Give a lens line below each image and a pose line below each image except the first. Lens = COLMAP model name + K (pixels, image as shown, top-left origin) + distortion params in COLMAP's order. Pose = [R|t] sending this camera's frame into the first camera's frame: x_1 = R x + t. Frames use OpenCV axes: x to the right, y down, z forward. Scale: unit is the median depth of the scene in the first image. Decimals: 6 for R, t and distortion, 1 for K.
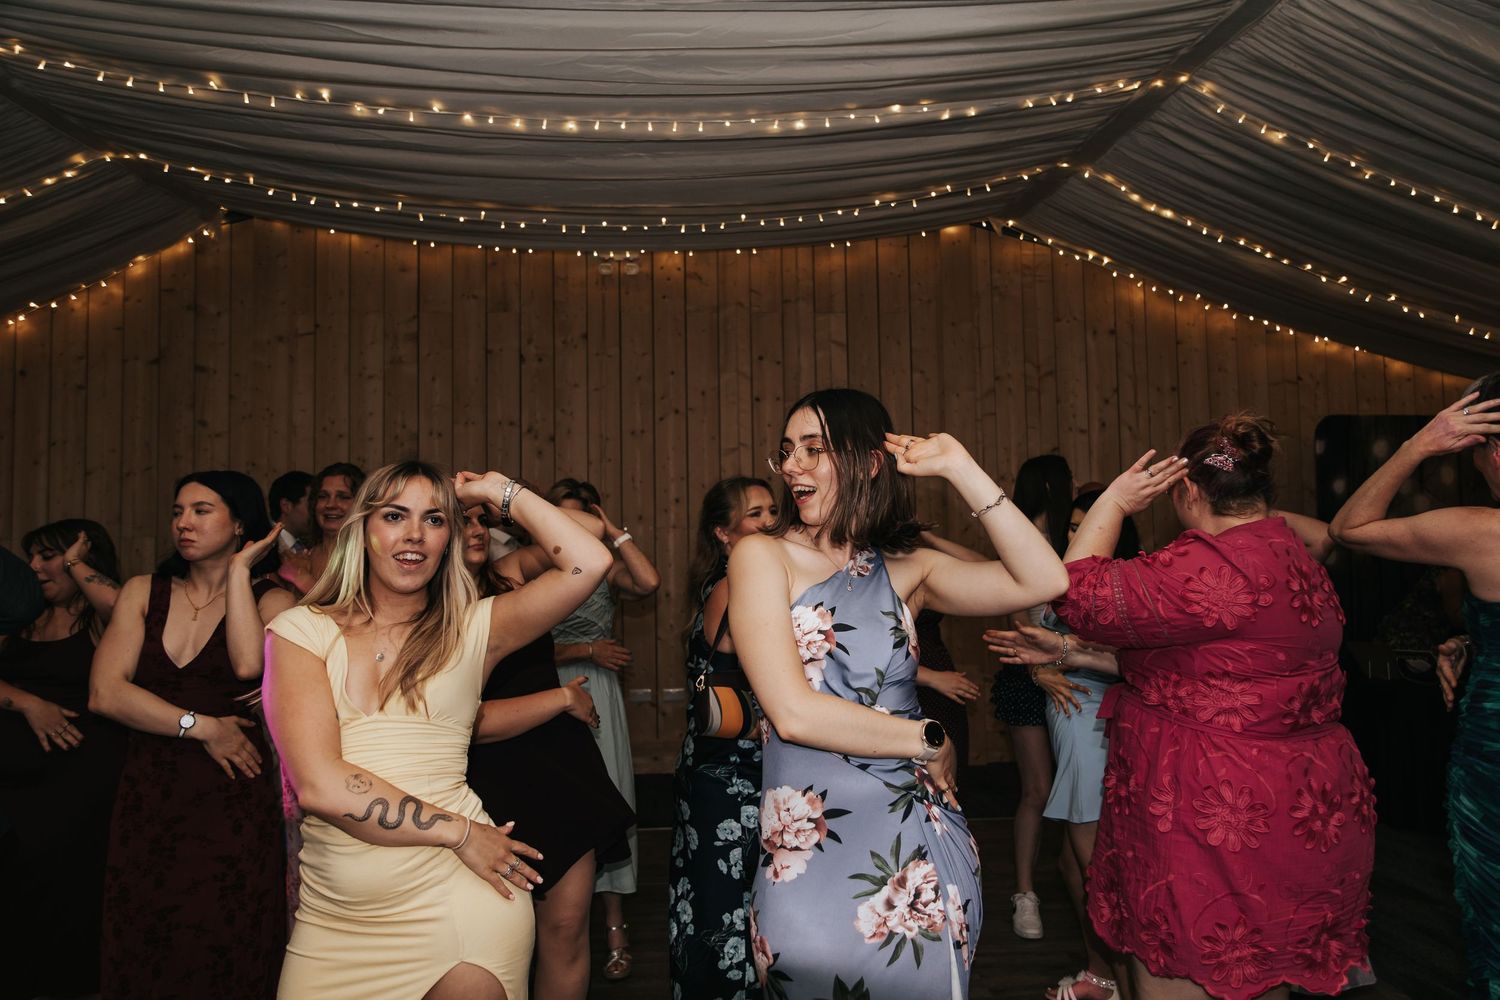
lens RADIAL K [[999.6, 0, 747.6], [0, 999.6, 507.7], [0, 0, 1]] dist [0.005590, -0.010269]
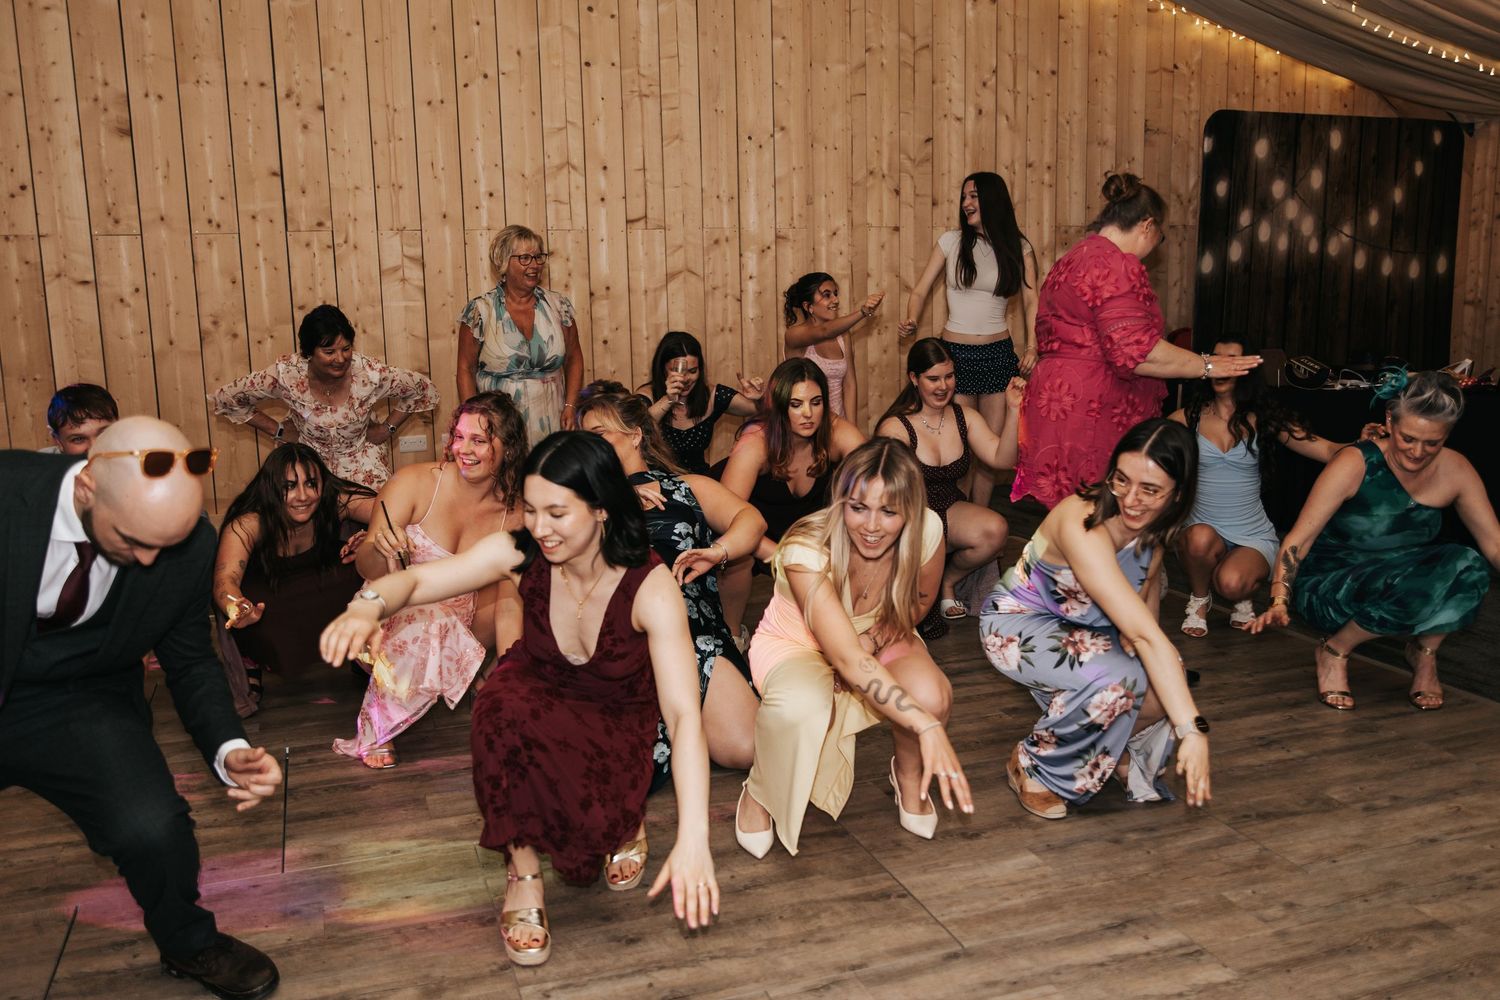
lens RADIAL K [[1259.5, 0, 749.8], [0, 1259.5, 502.9], [0, 0, 1]] dist [-0.024803, 0.013638]
pose [[0.958428, -0.053973, 0.280183, -0.163785], [-0.008945, 0.975781, 0.218566, 0.011716], [-0.285194, -0.211986, 0.934733, -0.032116]]
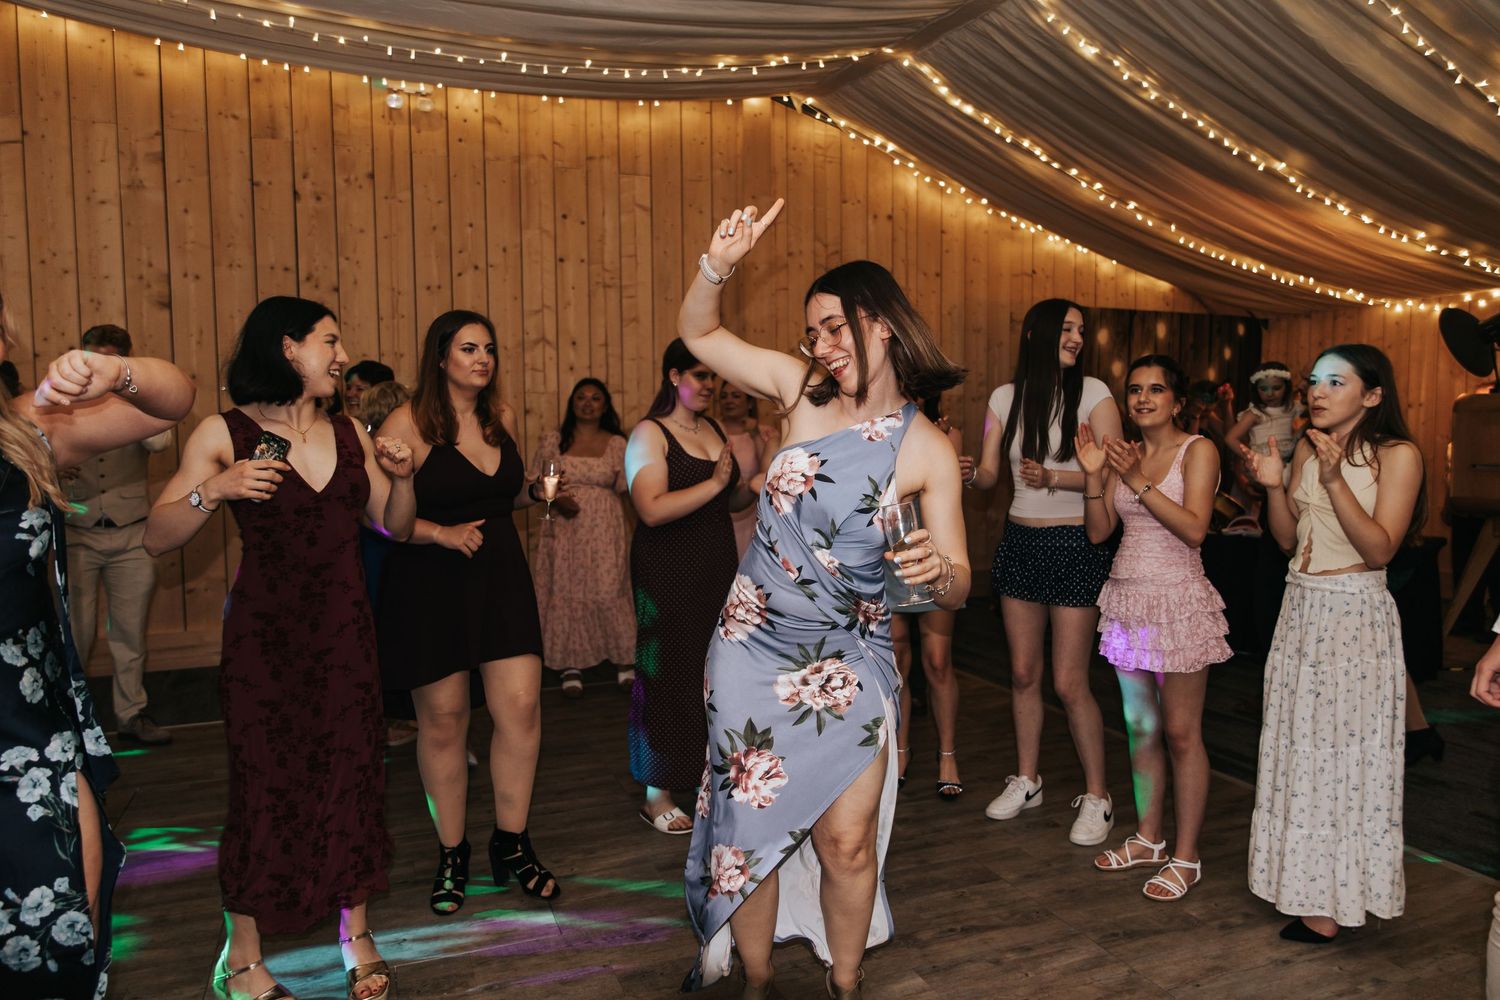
lens RADIAL K [[999.6, 0, 750.4], [0, 999.6, 500.5], [0, 0, 1]] dist [0.005590, -0.010269]
pose [[0.944988, -0.013293, 0.326836, -0.137087], [-0.025113, 0.993277, 0.113007, 0.009073], [-0.326141, -0.114998, 0.938300, 0.006961]]
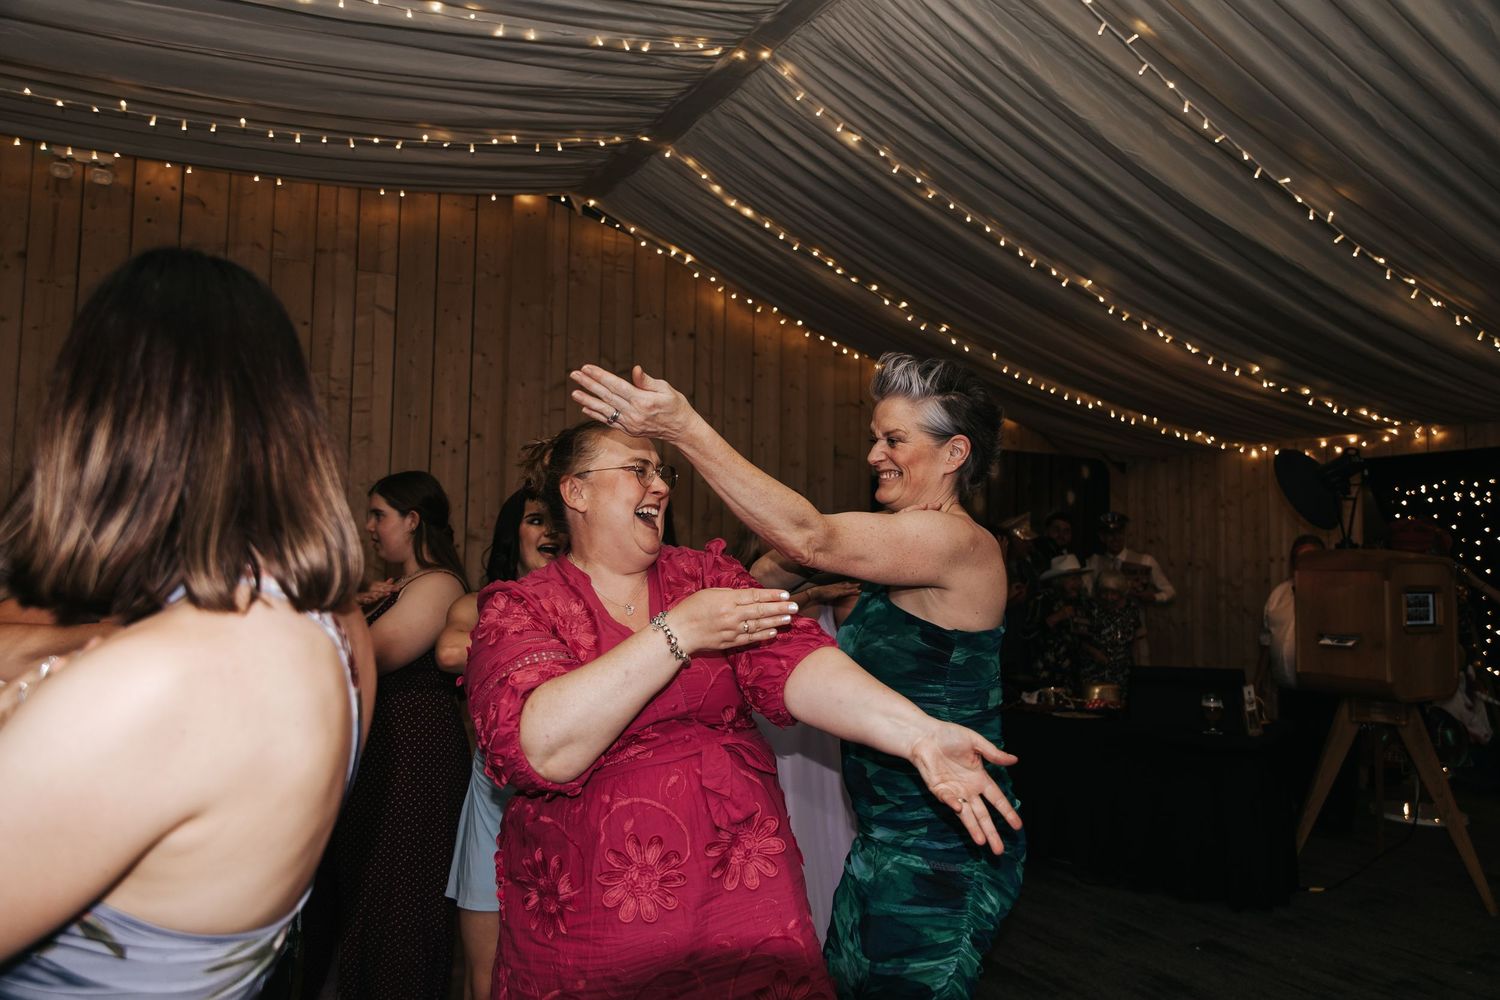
lens RADIAL K [[999.6, 0, 751.0], [0, 999.6, 497.1], [0, 0, 1]] dist [0.005590, -0.010269]
pose [[0.920686, 0.056848, 0.386142, 0.059446], [-0.049395, 0.998352, -0.029205, 0.003617], [-0.387166, 0.007815, 0.921977, 0.103697]]
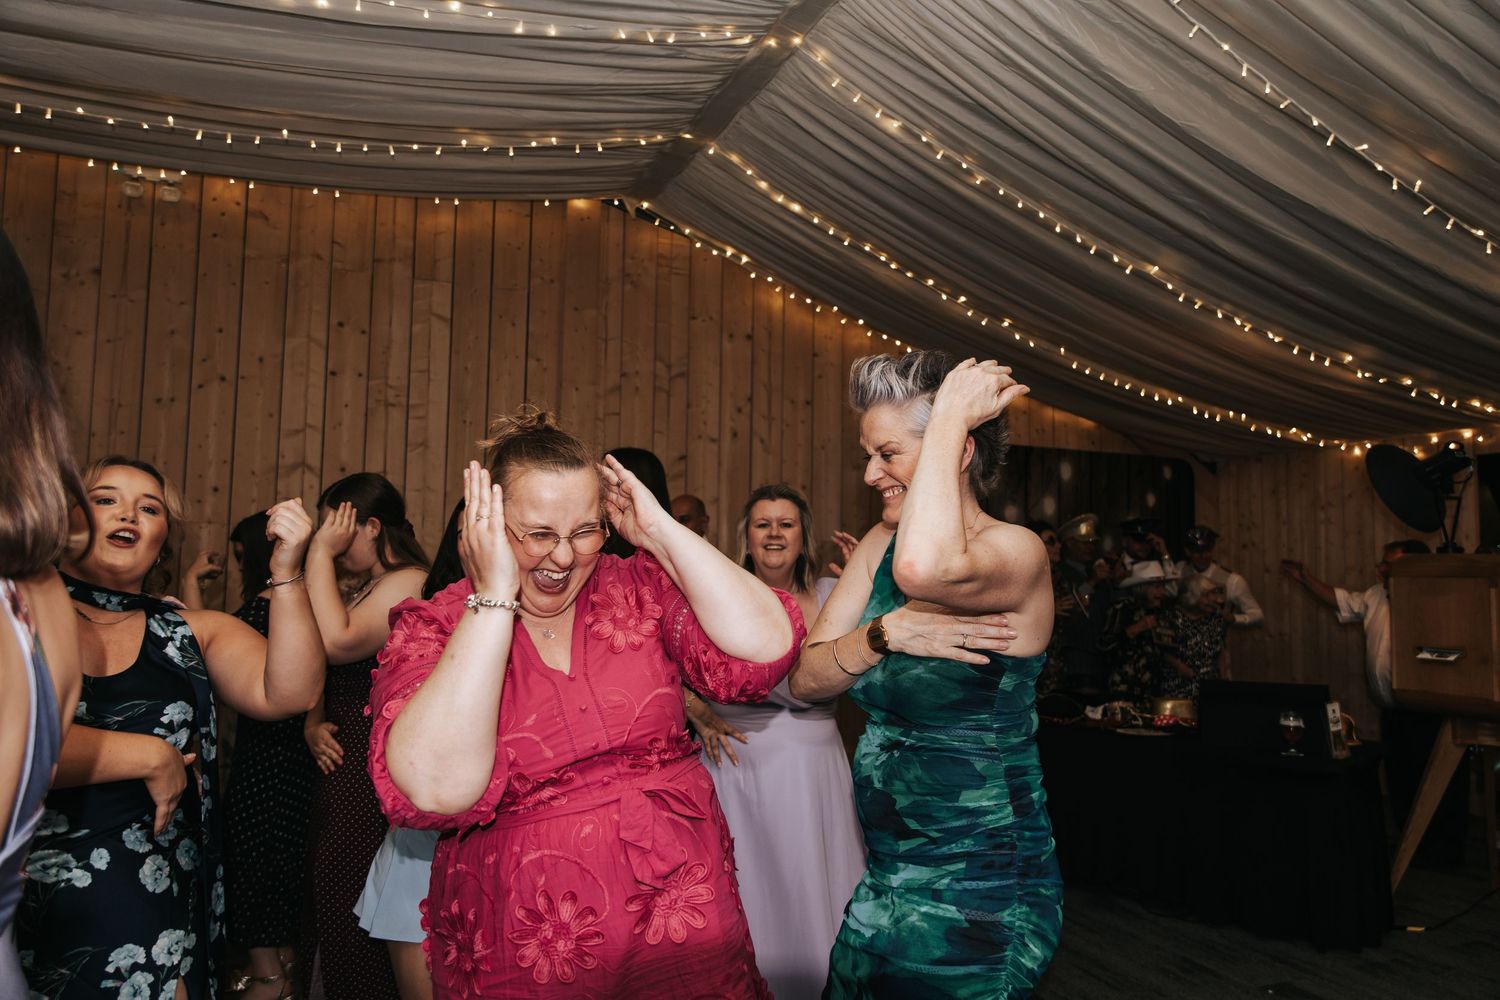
lens RADIAL K [[999.6, 0, 748.6], [0, 999.6, 495.7], [0, 0, 1]] dist [0.005590, -0.010269]
pose [[0.954787, 0.054722, 0.292210, 0.102300], [-0.047133, 0.998345, -0.032952, 0.004012], [-0.293530, 0.017689, 0.955786, 0.111155]]
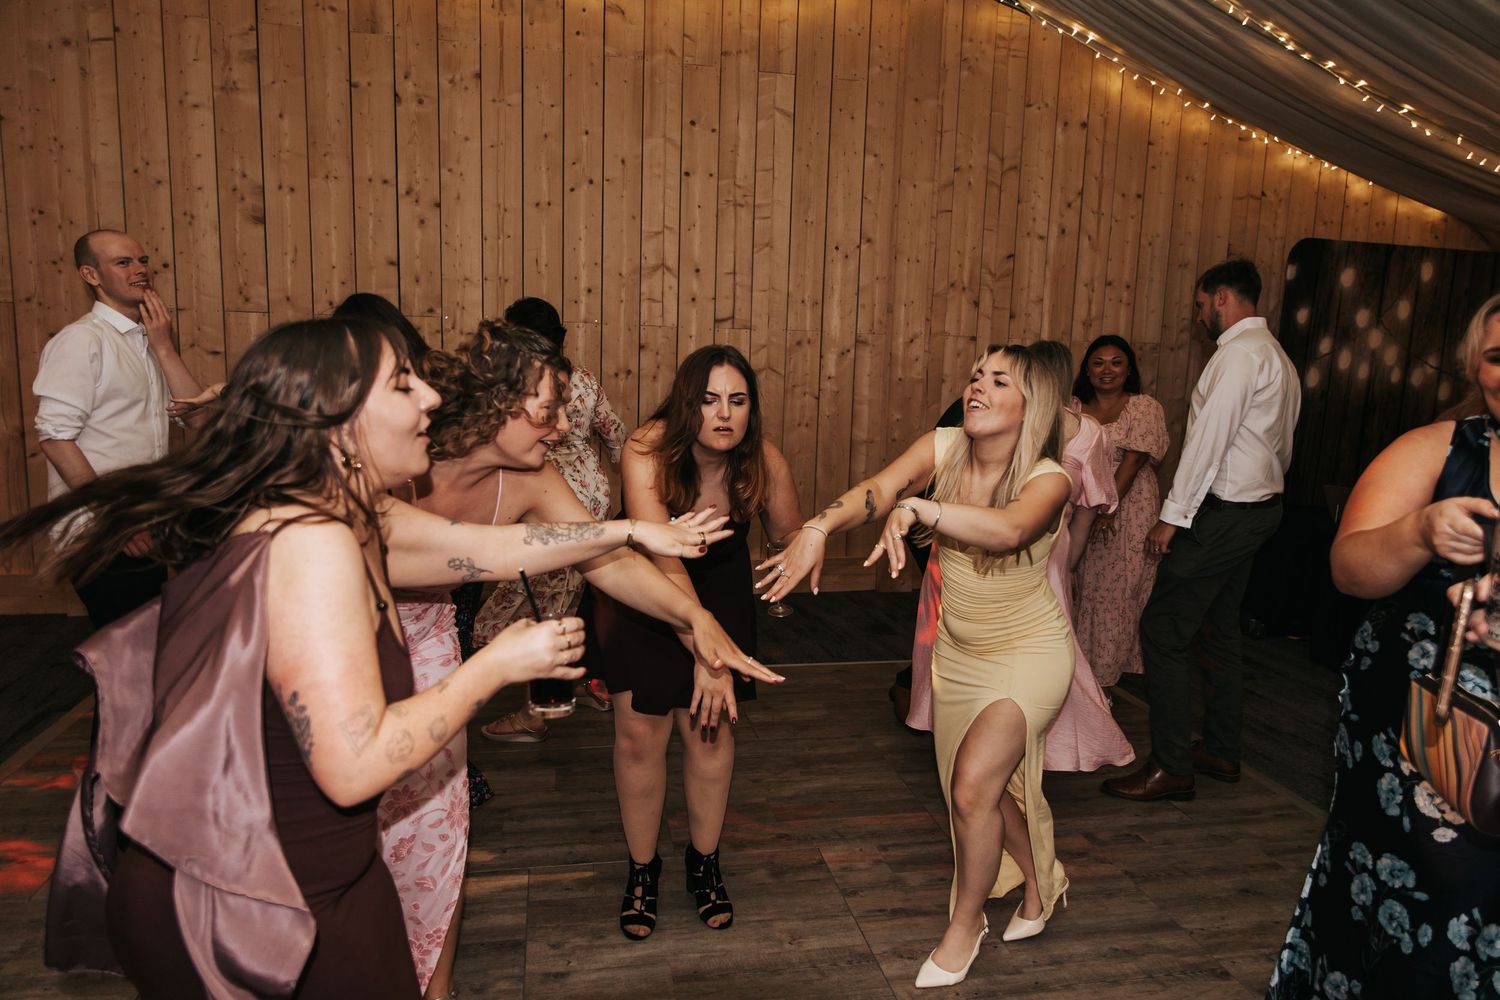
lens RADIAL K [[999.6, 0, 750.9], [0, 999.6, 502.8], [0, 0, 1]] dist [0.005590, -0.010269]
pose [[0.987336, 0.024236, 0.156782, -0.063043], [-0.055951, 0.977957, 0.201173, -0.009232], [-0.148450, -0.207397, 0.966928, 0.115913]]
